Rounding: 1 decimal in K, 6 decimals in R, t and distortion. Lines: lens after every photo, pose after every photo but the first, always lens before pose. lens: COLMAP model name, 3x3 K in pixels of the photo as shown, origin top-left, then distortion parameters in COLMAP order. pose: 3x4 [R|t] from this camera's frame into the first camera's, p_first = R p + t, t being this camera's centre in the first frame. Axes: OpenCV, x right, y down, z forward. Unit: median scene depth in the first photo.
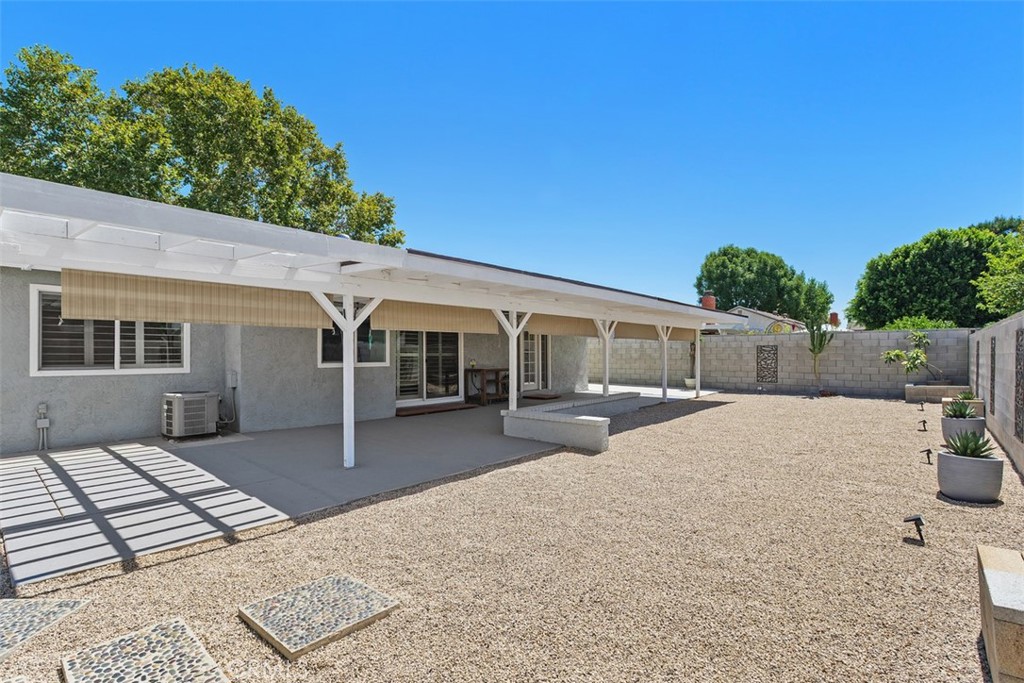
lens RADIAL K [[474.6, 0, 508.1], [0, 474.6, 348.5], [0, 0, 1]] dist [-0.000144, 0.000233]
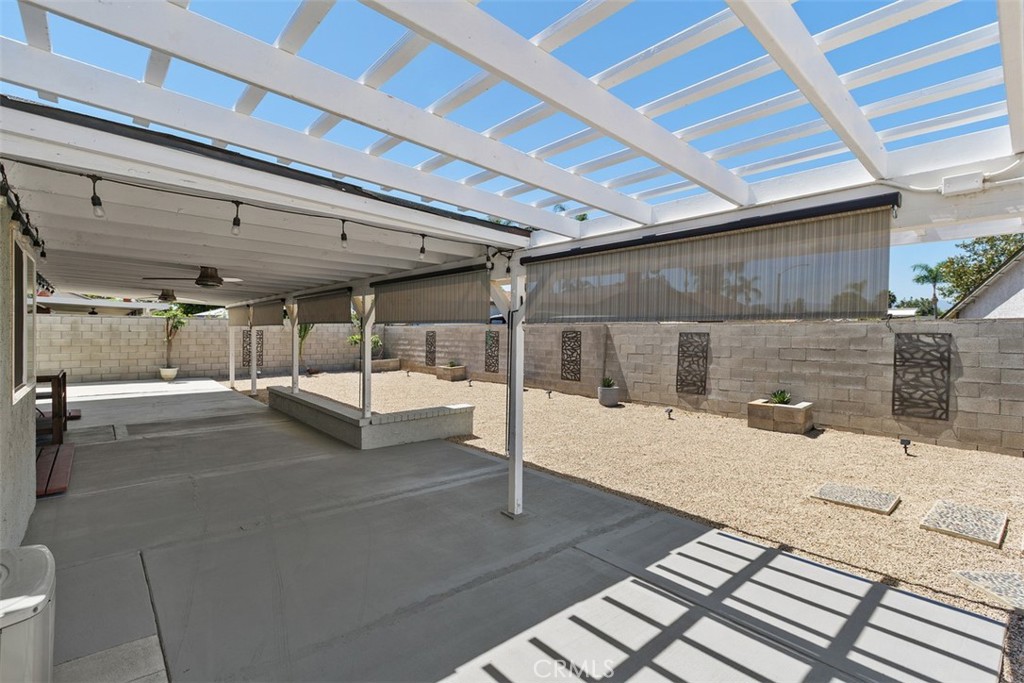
lens RADIAL K [[474.6, 0, 505.1], [0, 474.6, 338.5], [0, 0, 1]] dist [-0.000144, 0.000233]
pose [[0.133341, -0.011424, 0.991004, -1.311411], [-0.012502, 0.999835, 0.013208, -0.026759], [-0.990991, -0.014150, 0.133176, 1.172071]]
